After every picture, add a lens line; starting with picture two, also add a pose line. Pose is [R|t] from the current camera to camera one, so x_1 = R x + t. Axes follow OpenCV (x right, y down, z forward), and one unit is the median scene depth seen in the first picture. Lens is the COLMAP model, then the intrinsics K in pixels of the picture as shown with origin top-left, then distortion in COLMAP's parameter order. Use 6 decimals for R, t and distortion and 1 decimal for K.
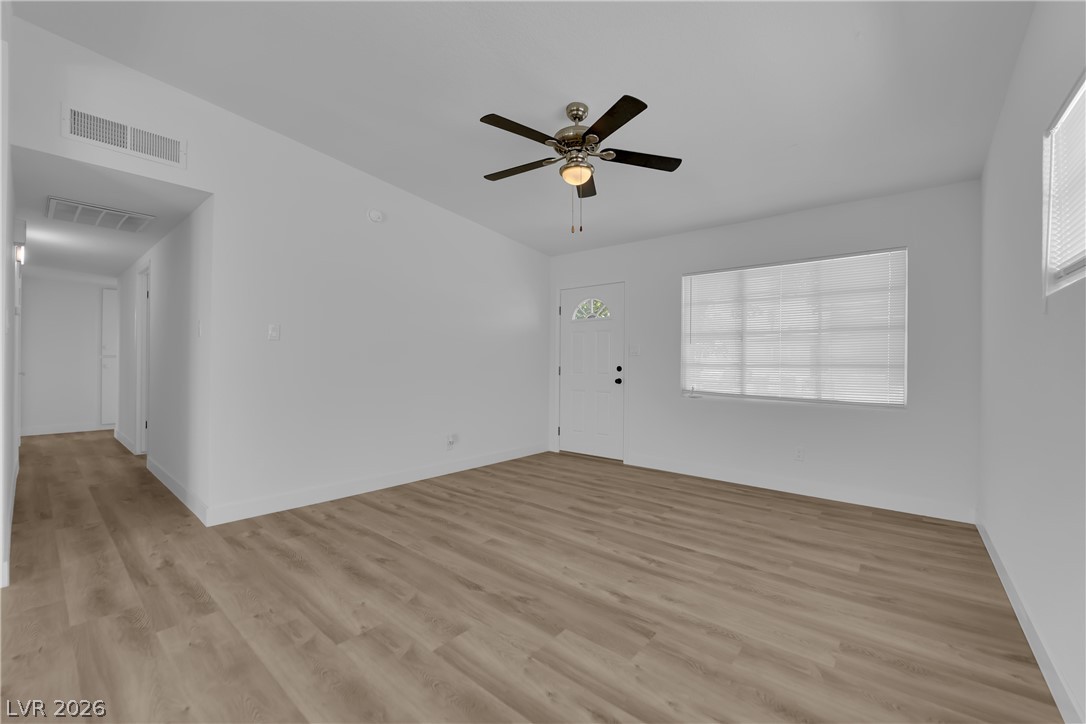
lens RADIAL K [[437.2, 0, 543.0], [0, 437.2, 362.0], [0, 0, 1]] dist [-0.007054, -0.004949]
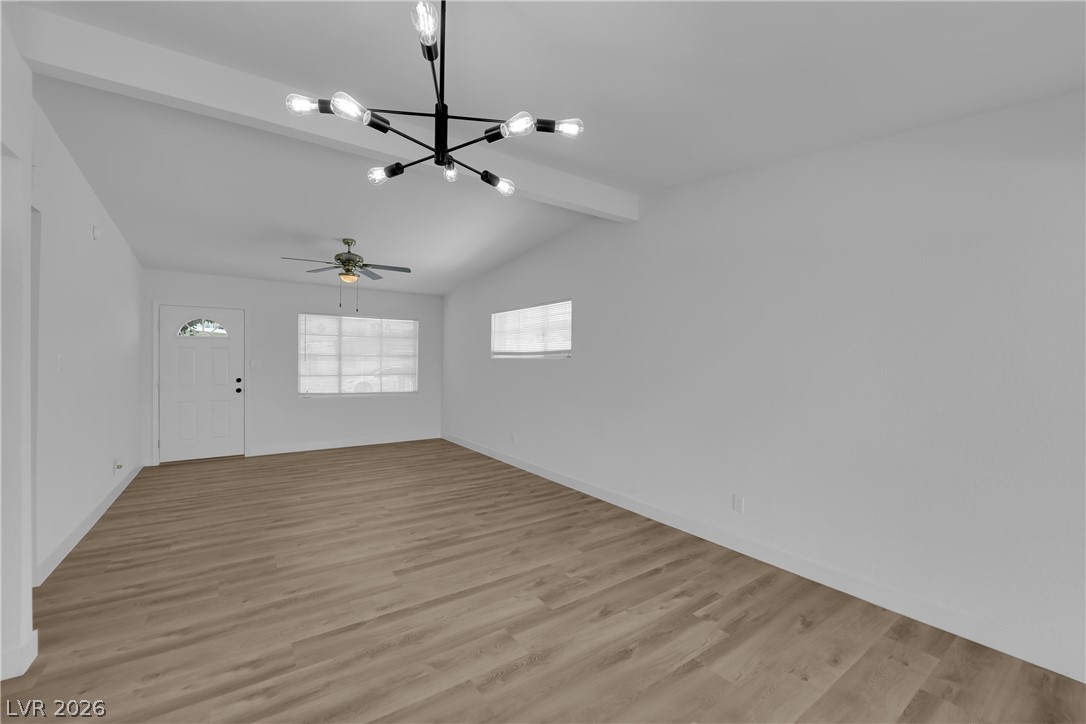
lens RADIAL K [[437.2, 0, 543.0], [0, 437.2, 362.0], [0, 0, 1]] dist [-0.007054, -0.004949]
pose [[0.259700, -0.012060, 0.965614, -1.405038], [-0.006833, 0.999874, 0.014325, -0.106560], [-0.965665, -0.010318, 0.259585, -0.237726]]
